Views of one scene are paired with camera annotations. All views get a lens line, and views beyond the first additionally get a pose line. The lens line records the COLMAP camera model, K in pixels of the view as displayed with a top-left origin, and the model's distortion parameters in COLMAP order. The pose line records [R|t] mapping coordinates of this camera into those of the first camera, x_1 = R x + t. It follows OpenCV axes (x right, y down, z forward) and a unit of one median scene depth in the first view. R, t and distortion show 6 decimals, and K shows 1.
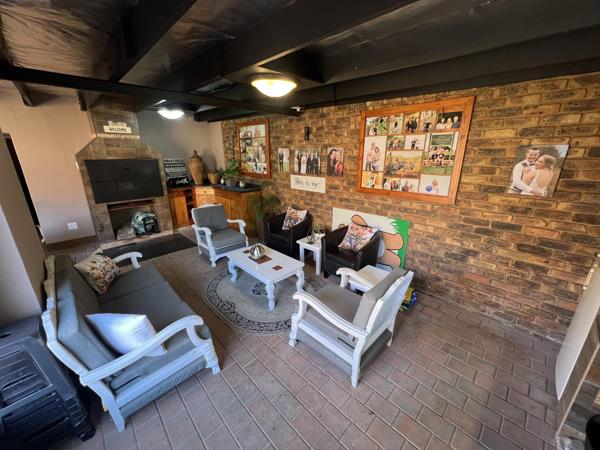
lens RADIAL K [[239.6, 0, 300.0], [0, 239.6, 225.0], [0, 0, 1]] dist [-0.001089, -0.000149]
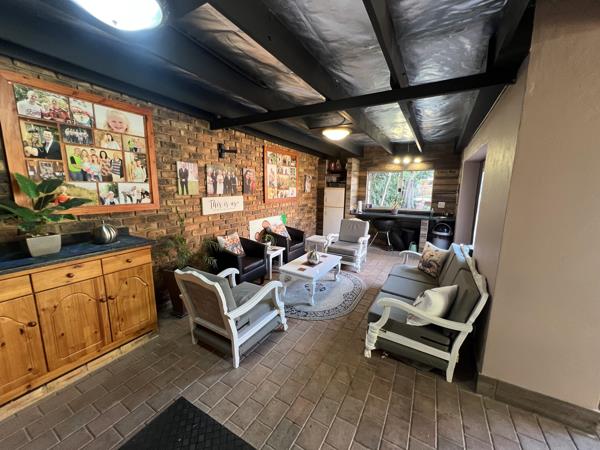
lens RADIAL K [[239.6, 0, 300.0], [0, 239.6, 225.0], [0, 0, 1]] dist [-0.001089, -0.000149]
pose [[-0.279234, -0.155019, 0.947627, -0.938551], [0.269551, 0.934546, 0.232306, -0.240155], [-0.921613, 0.320302, -0.219171, 0.982139]]
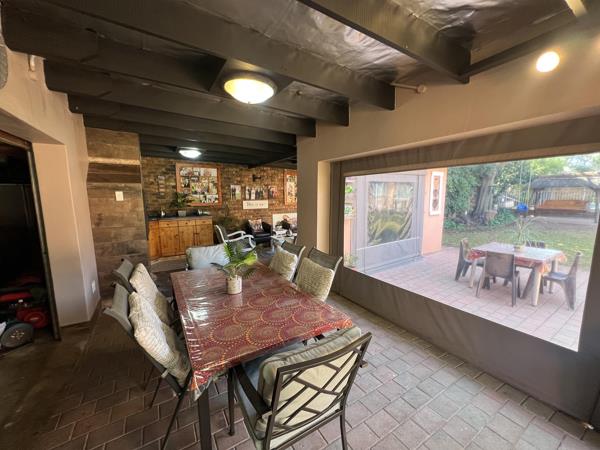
lens RADIAL K [[239.6, 0, 300.0], [0, 239.6, 225.0], [0, 0, 1]] dist [-0.001089, -0.000149]
pose [[0.210767, -0.120395, 0.970094, -1.691578], [0.290337, 0.955315, 0.055480, -0.032453], [-0.933425, 0.269960, 0.236304, 0.316872]]
